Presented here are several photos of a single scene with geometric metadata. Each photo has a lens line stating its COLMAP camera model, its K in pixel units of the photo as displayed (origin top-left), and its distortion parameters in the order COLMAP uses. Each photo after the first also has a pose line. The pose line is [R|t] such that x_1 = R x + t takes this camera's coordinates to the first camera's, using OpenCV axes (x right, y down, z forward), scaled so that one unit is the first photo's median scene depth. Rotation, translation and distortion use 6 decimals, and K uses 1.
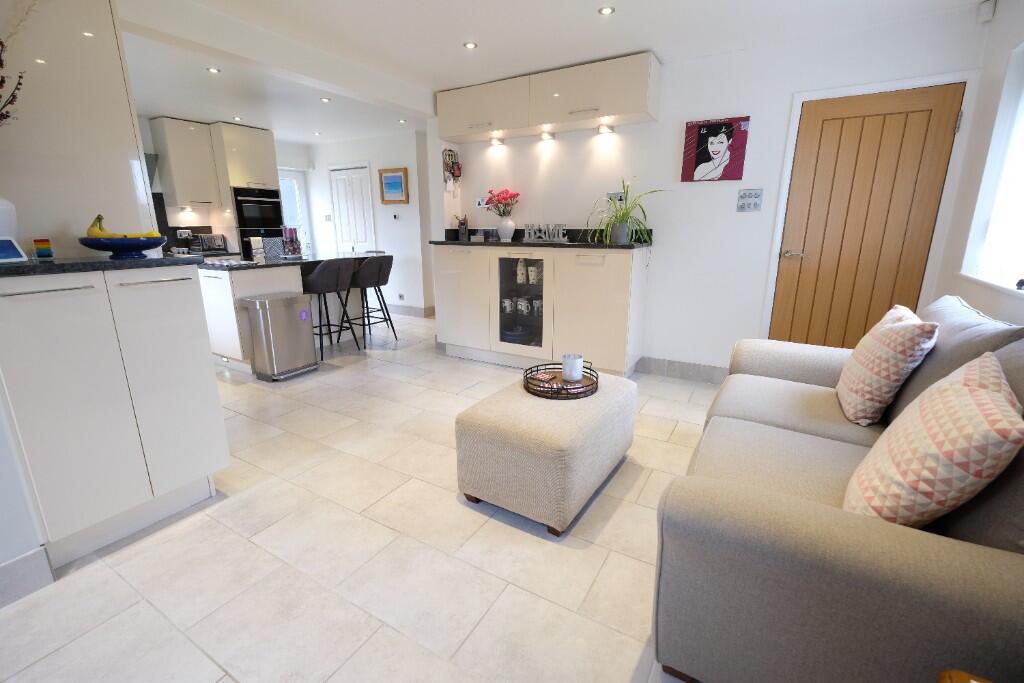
lens RADIAL K [[443.8, 0, 512.7], [0, 443.8, 337.0], [0, 0, 1]] dist [-0.002920, -0.000393]
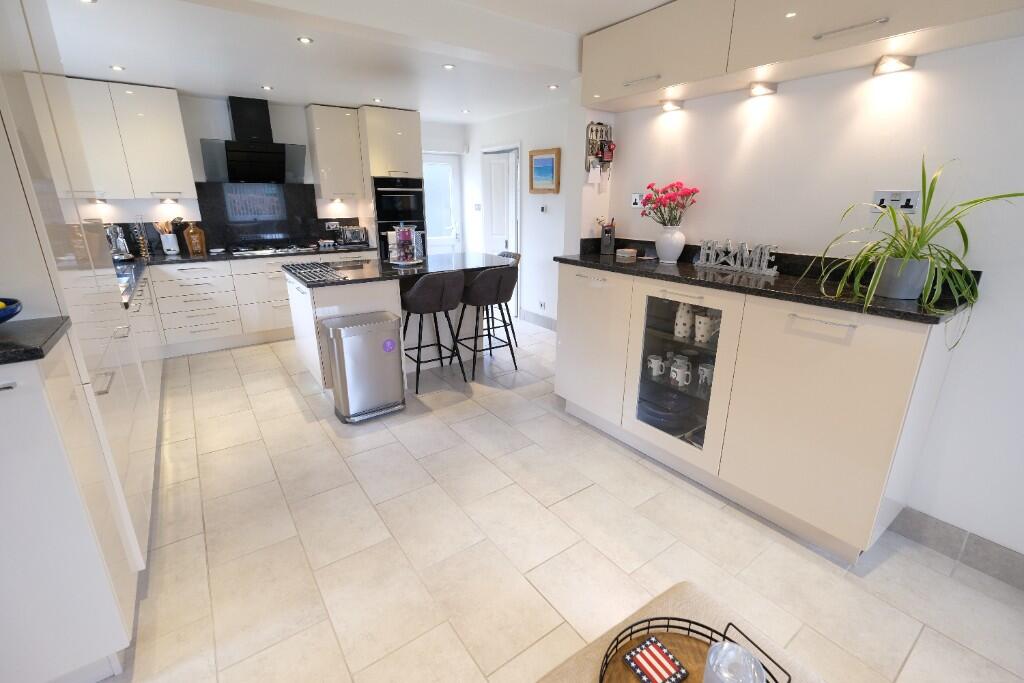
lens RADIAL K [[443.8, 0, 513.7], [0, 443.8, 337.5], [0, 0, 1]] dist [-0.002920, -0.000393]
pose [[0.916801, 0.123466, -0.379779, 0.039583], [-0.101798, 0.991844, 0.076705, -0.142768], [0.386152, -0.031662, 0.921892, 0.332082]]
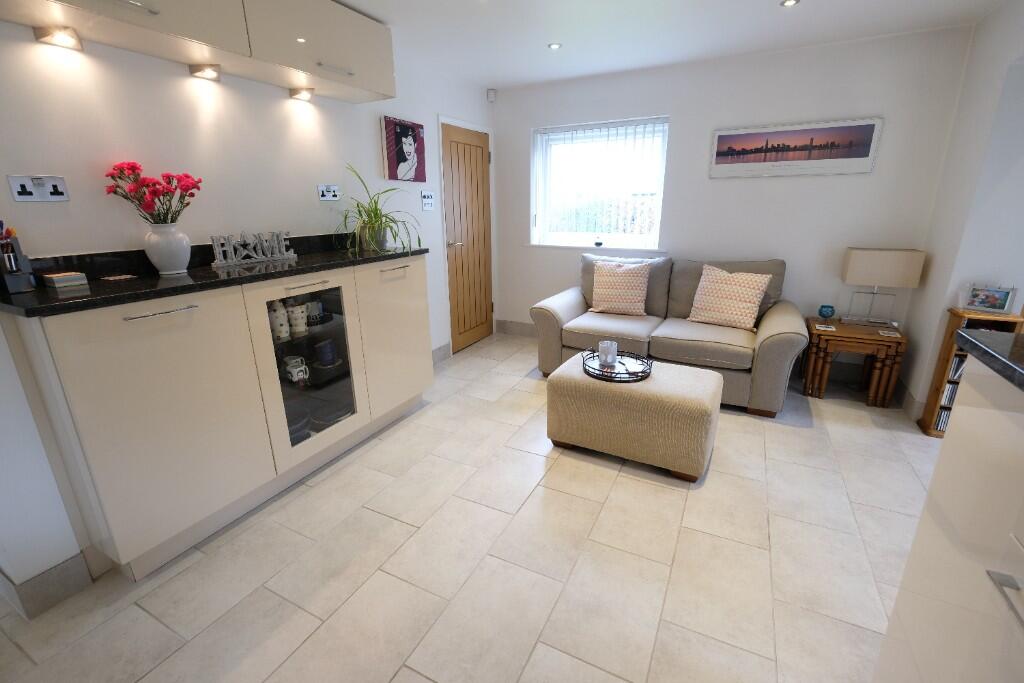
lens RADIAL K [[443.8, 0, 513.8], [0, 443.8, 336.5], [0, 0, 1]] dist [-0.002920, -0.000393]
pose [[-0.058285, -0.285763, 0.956526, -0.538242], [0.250187, 0.923397, 0.291110, -0.212275], [-0.966442, 0.256277, 0.017674, 0.691264]]
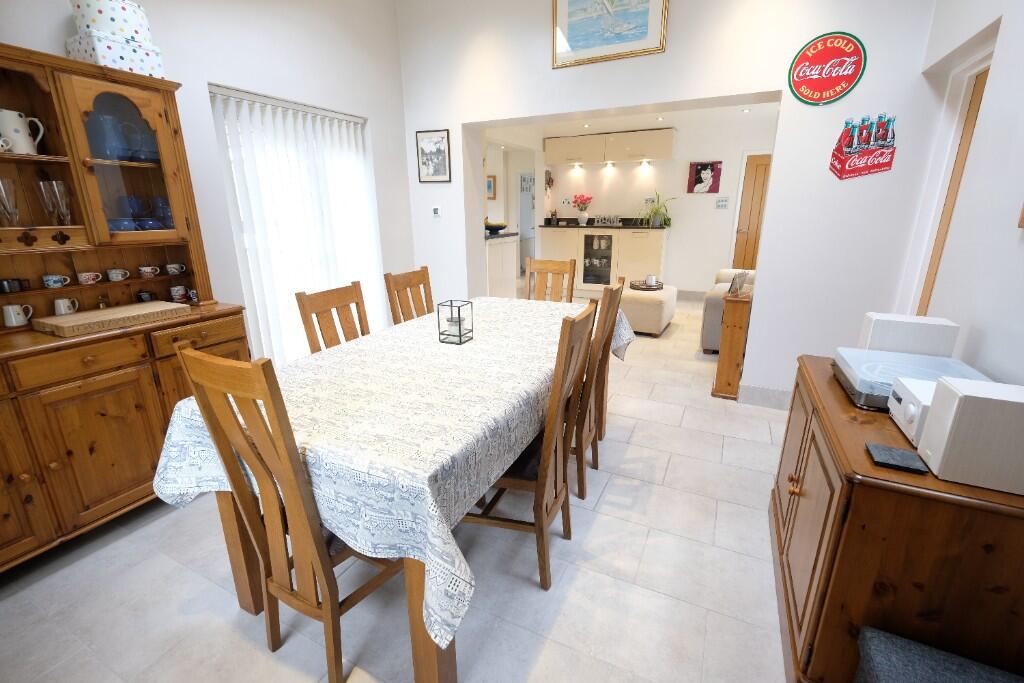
lens RADIAL K [[443.8, 0, 511.4], [0, 443.8, 340.8], [0, 0, 1]] dist [-0.002920, -0.000393]
pose [[0.997177, -0.026255, 0.070350, -0.442603], [0.022994, 0.998641, 0.046762, 0.149288], [-0.071482, -0.045012, 0.996426, -0.737920]]
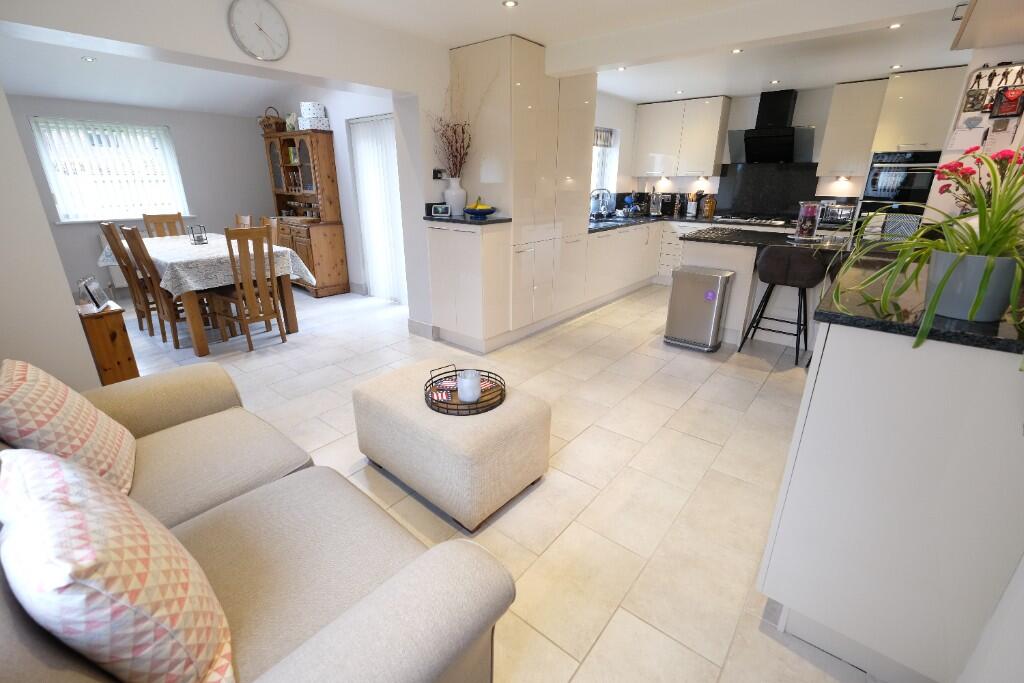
lens RADIAL K [[443.8, 0, 514.6], [0, 443.8, 339.9], [0, 0, 1]] dist [-0.002920, -0.000393]
pose [[-0.147755, 0.338077, -0.929447, 0.525481], [-0.243633, 0.898361, 0.365500, -0.207342], [0.958547, 0.280448, -0.050371, 0.635047]]
